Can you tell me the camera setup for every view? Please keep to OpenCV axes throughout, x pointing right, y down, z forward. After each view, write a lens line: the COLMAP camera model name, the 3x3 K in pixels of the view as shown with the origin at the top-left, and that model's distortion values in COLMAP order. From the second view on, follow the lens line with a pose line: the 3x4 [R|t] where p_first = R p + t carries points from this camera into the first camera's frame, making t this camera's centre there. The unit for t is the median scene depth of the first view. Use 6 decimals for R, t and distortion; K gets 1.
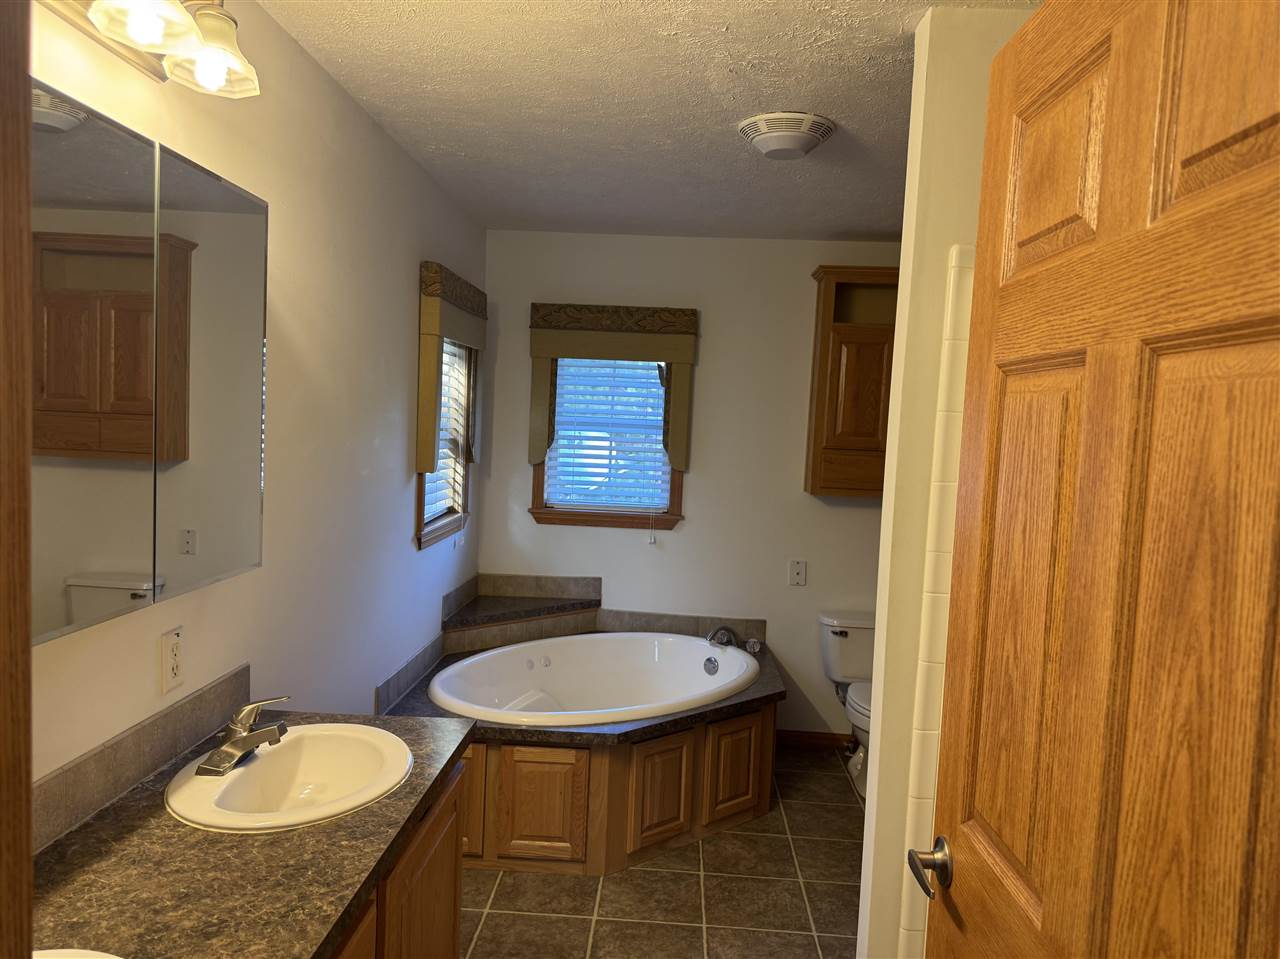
lens RADIAL K [[892.0, 0, 639.8], [0, 892.0, 476.6], [0, 0, 1]] dist [0.051364, -0.036701]
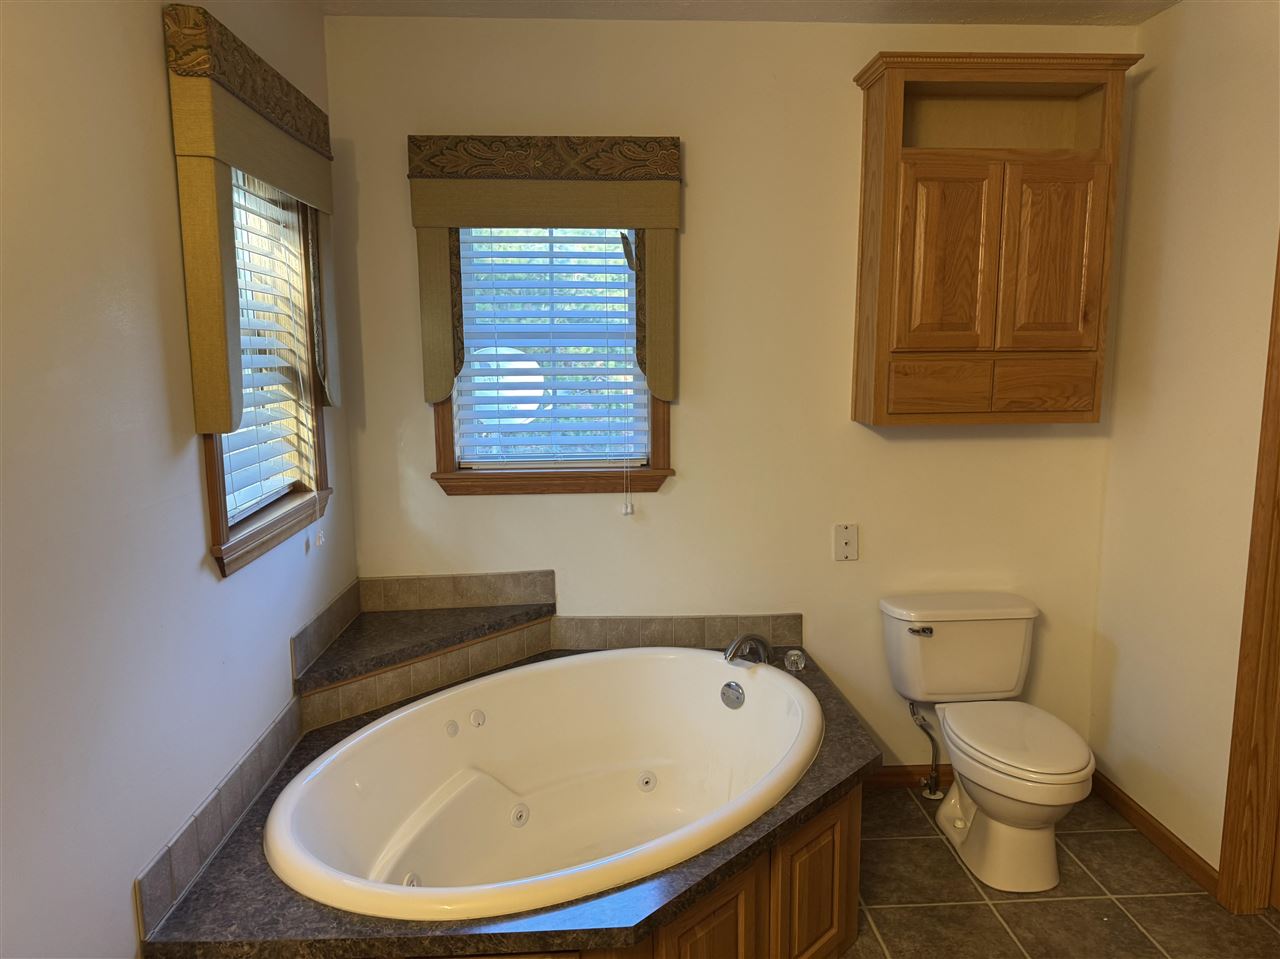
lens RADIAL K [[877.7, 0, 648.4], [0, 877.7, 485.0], [0, 0, 1]] dist [0.085605, -0.106494]
pose [[0.992515, -0.066299, 0.102563, -0.037255], [0.056466, 0.993782, 0.095967, -0.007540], [-0.108288, -0.089457, 0.990086, 0.368728]]
